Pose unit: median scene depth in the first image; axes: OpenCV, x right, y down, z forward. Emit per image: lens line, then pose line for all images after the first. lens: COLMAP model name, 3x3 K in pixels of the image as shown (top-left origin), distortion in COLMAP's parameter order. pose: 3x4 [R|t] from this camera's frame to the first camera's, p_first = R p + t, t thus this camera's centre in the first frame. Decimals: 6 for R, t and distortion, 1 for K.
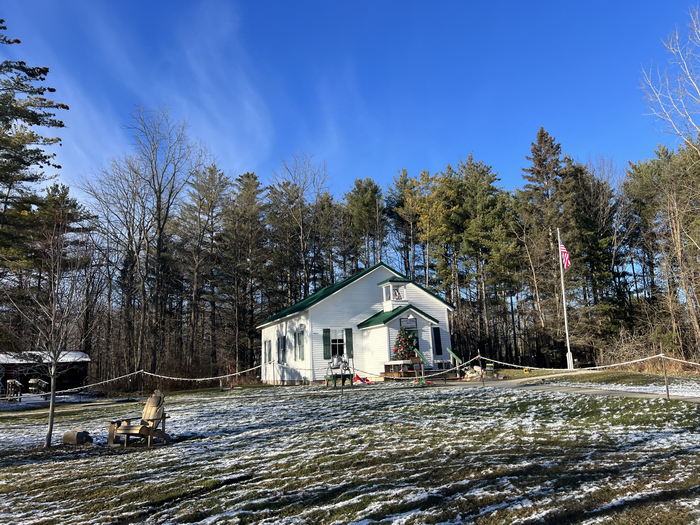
lens RADIAL K [[506.9, 0, 347.2], [0, 506.9, 260.0], [0, 0, 1]] dist [0.033378, -0.052770]
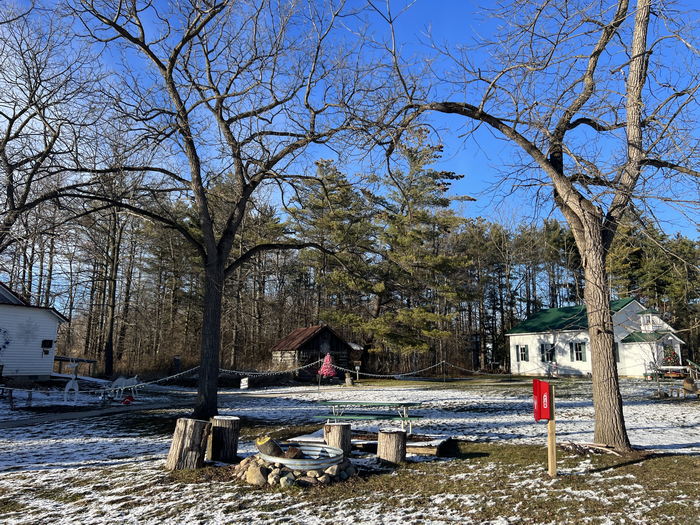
lens RADIAL K [[506.9, 0, 349.6], [0, 506.9, 263.5], [0, 0, 1]] dist [0.033378, -0.052770]
pose [[0.996348, 0.046961, -0.071312, -0.690901], [-0.045813, 0.998794, 0.017661, -0.092458], [0.072056, -0.014330, 0.997298, -0.574787]]
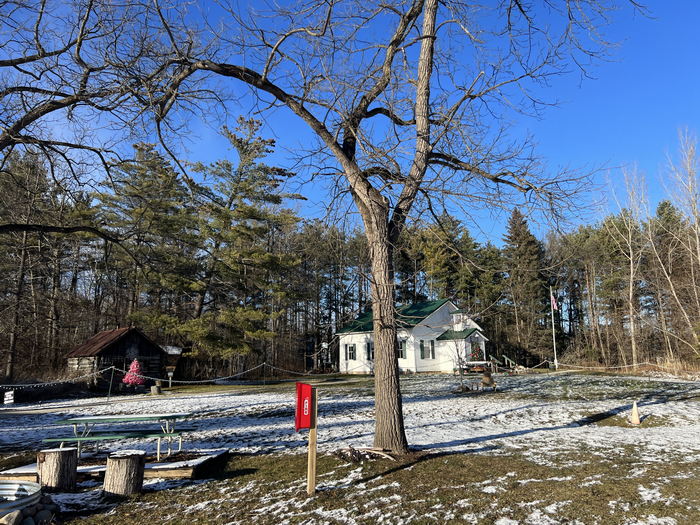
lens RADIAL K [[506.9, 0, 351.1], [0, 506.9, 258.8], [0, 0, 1]] dist [0.033378, -0.052770]
pose [[0.971265, 0.077029, 0.225190, -0.632865], [-0.076068, 0.997018, -0.012958, -0.085374], [-0.225517, -0.004544, 0.974229, -0.525135]]
